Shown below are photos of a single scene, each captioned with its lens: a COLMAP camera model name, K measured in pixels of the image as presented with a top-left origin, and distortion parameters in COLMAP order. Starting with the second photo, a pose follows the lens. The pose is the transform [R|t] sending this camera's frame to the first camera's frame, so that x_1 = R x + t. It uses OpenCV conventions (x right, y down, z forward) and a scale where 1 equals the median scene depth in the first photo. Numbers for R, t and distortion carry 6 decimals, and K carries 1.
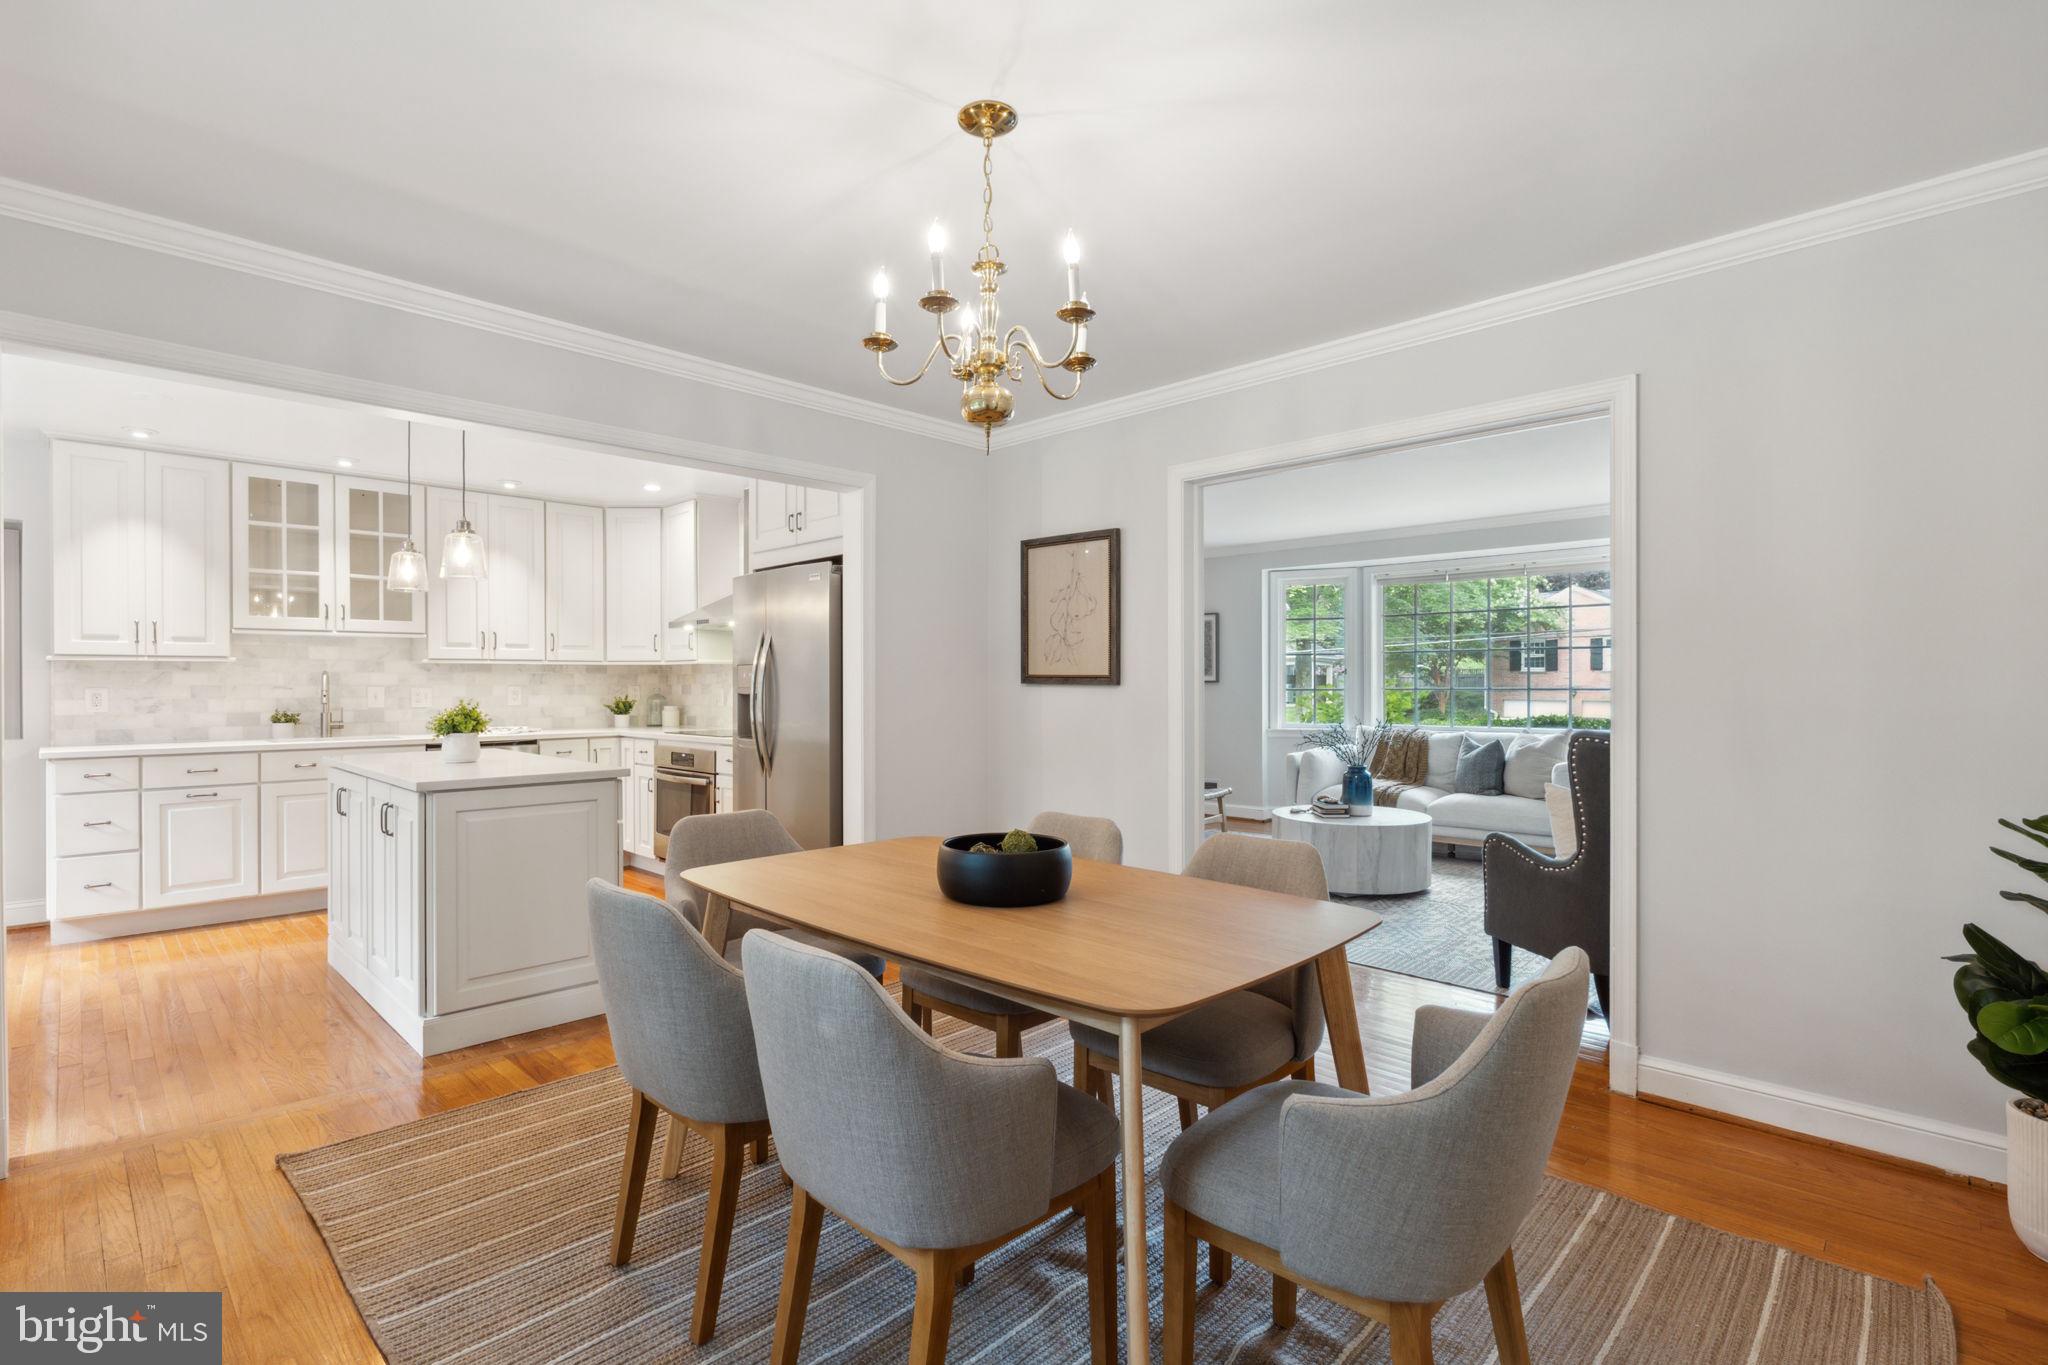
lens RADIAL K [[949.6, 0, 1025.5], [0, 949.6, 682.9], [0, 0, 1]] dist [-0.007376, 0.000552]
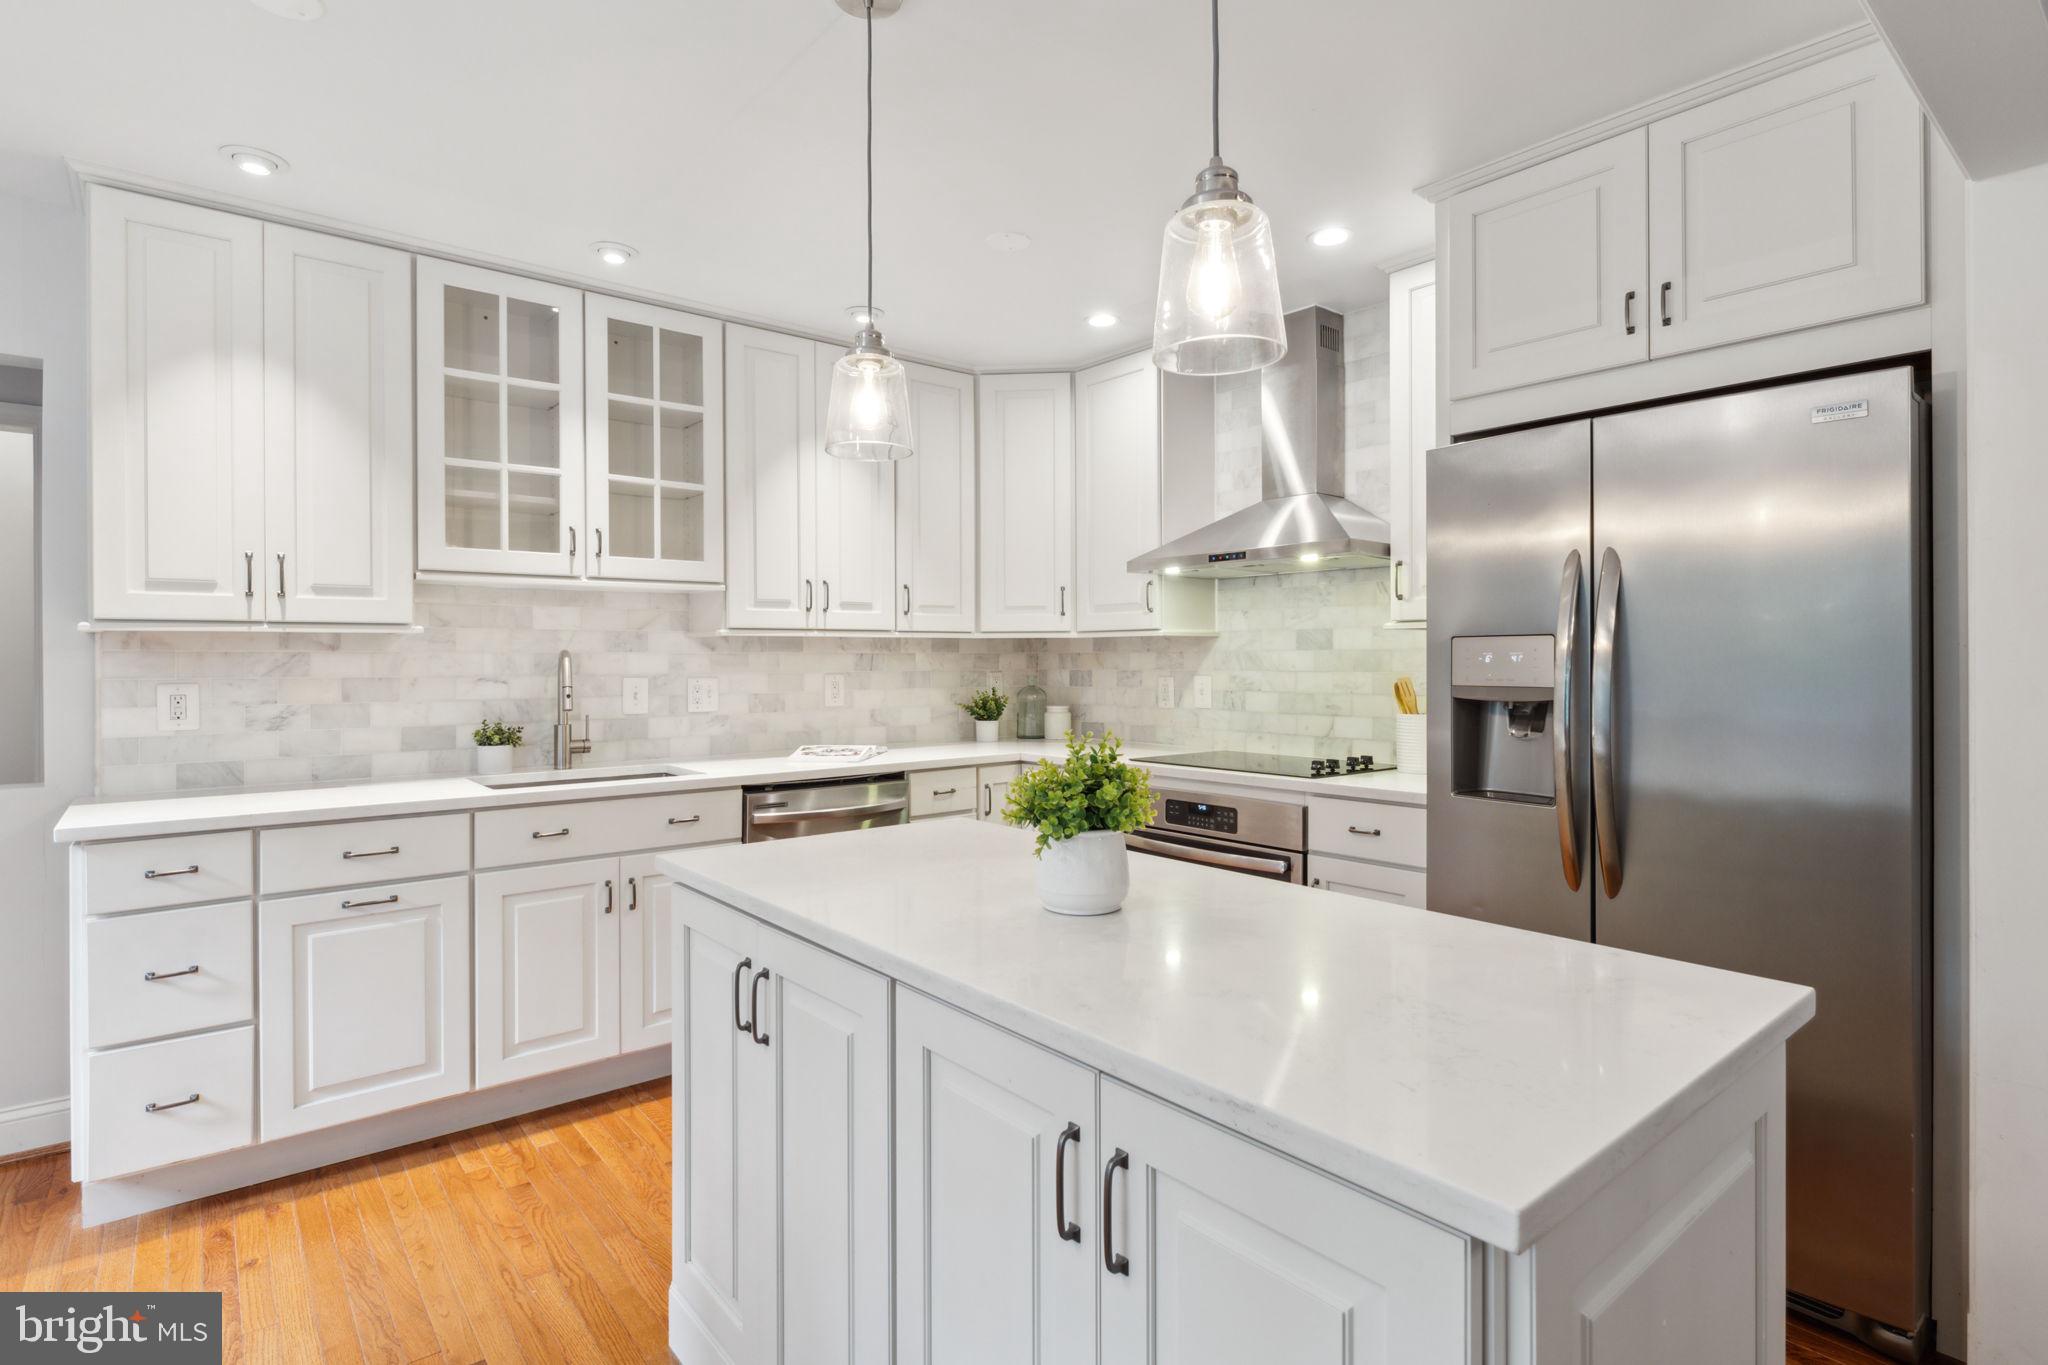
lens RADIAL K [[1039.0, 0, 1041.2], [0, 1039.0, 655.3], [0, 0, 1]] dist [0.001142, 0.001805]
pose [[0.994746, -0.000916, -0.102372, -0.409124], [0.000700, 0.999997, -0.002142, -0.008344], [0.102374, 0.002059, 0.994744, 0.432341]]
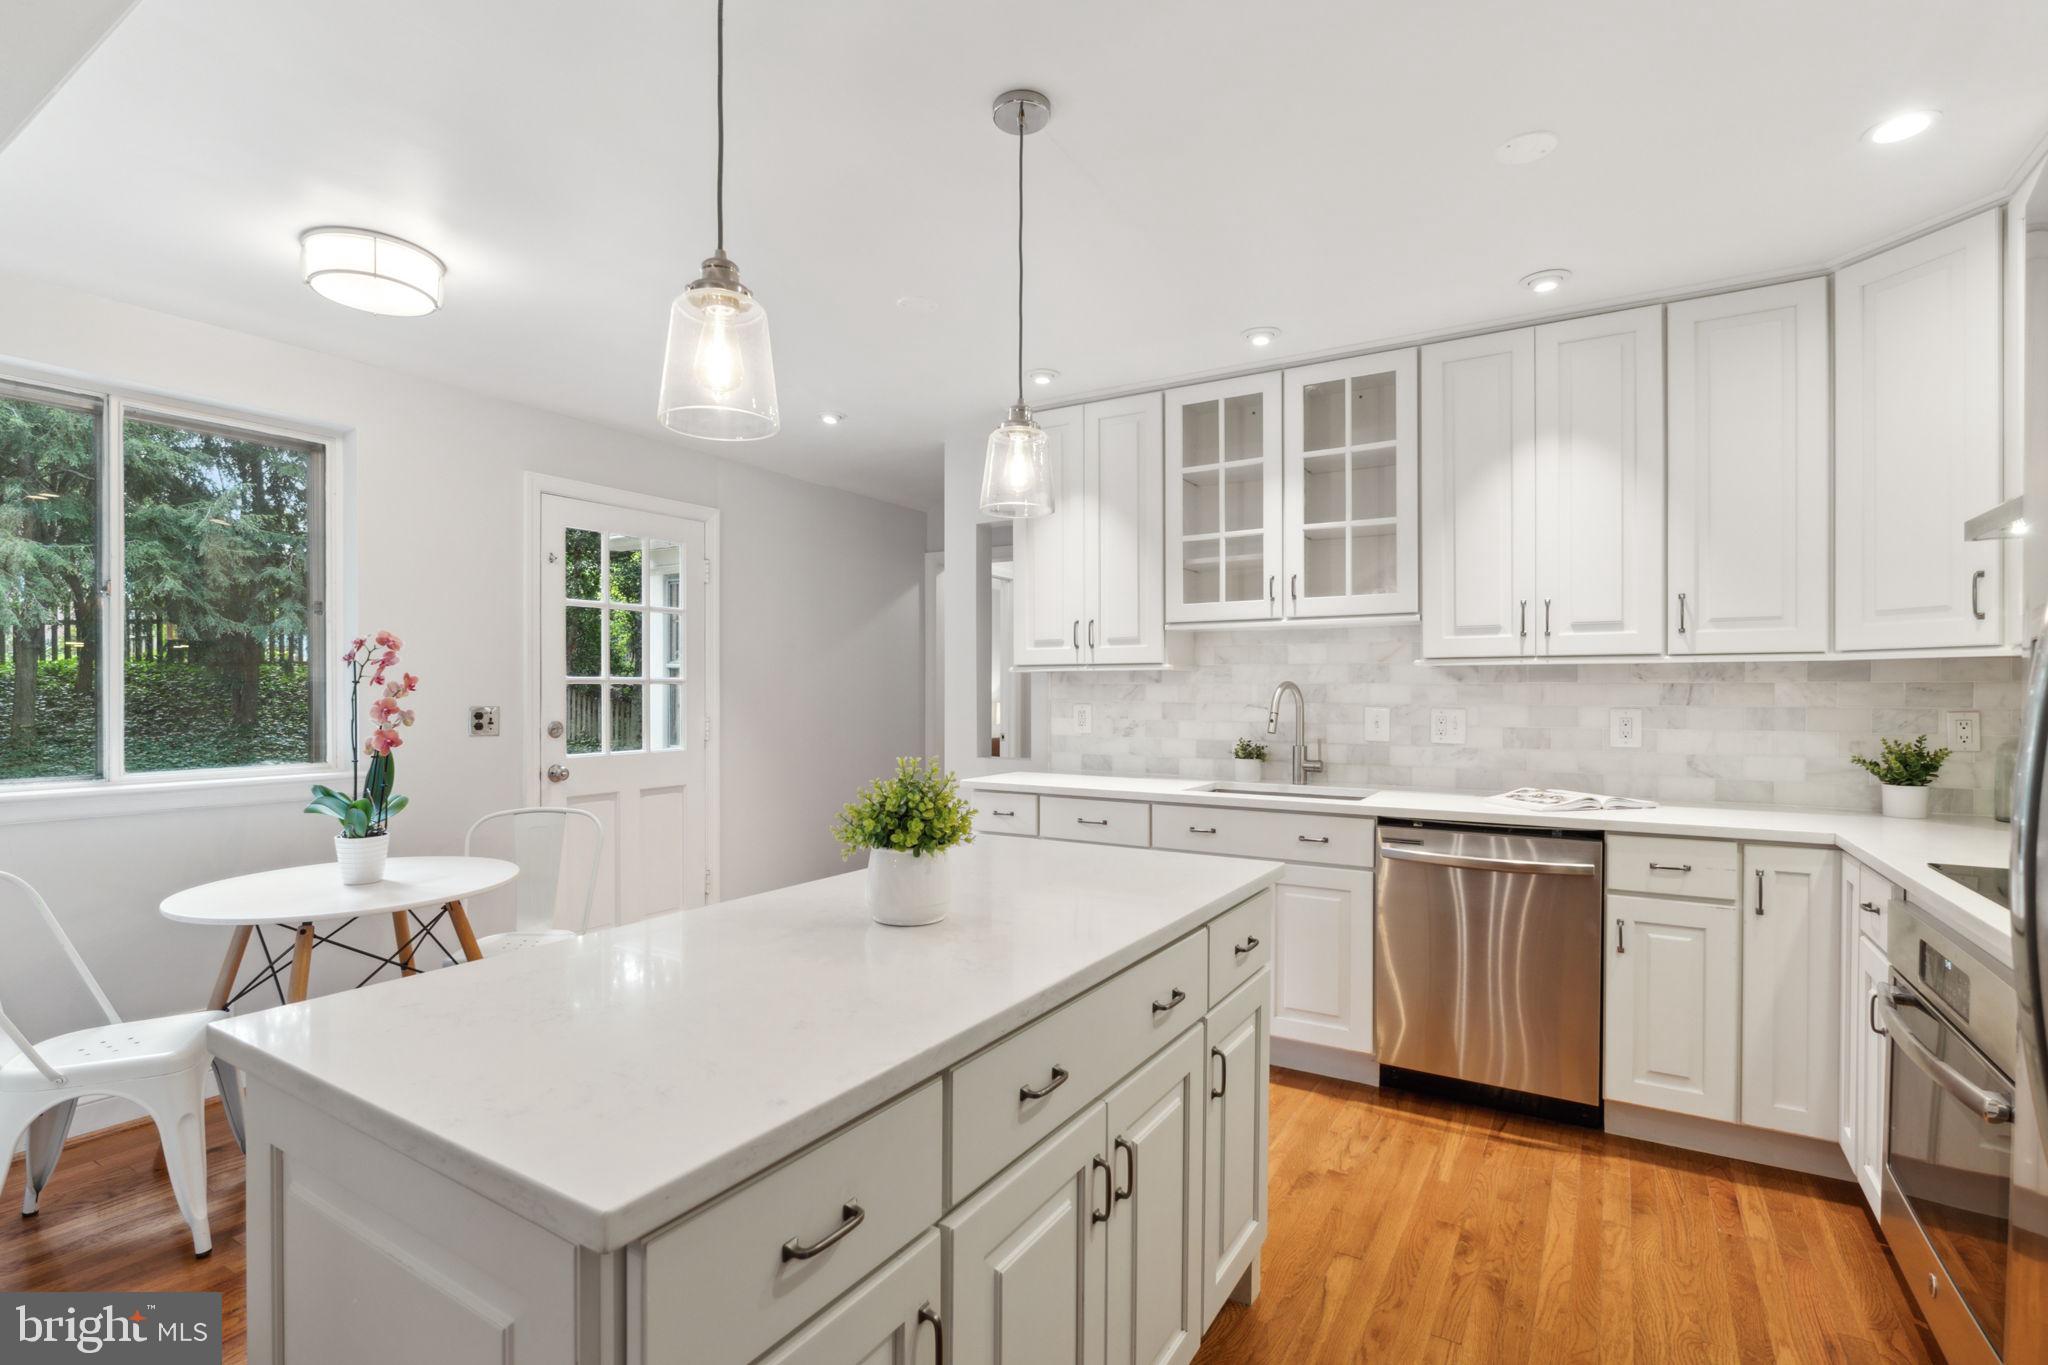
lens RADIAL K [[949.6, 0, 1025.4], [0, 949.6, 695.0], [0, 0, 1]] dist [-0.007376, 0.000552]
pose [[0.216176, 0.009153, -0.976312, -0.149822], [-0.000131, 0.999956, 0.009345, -0.009882], [0.976354, -0.001892, 0.216168, 0.699933]]
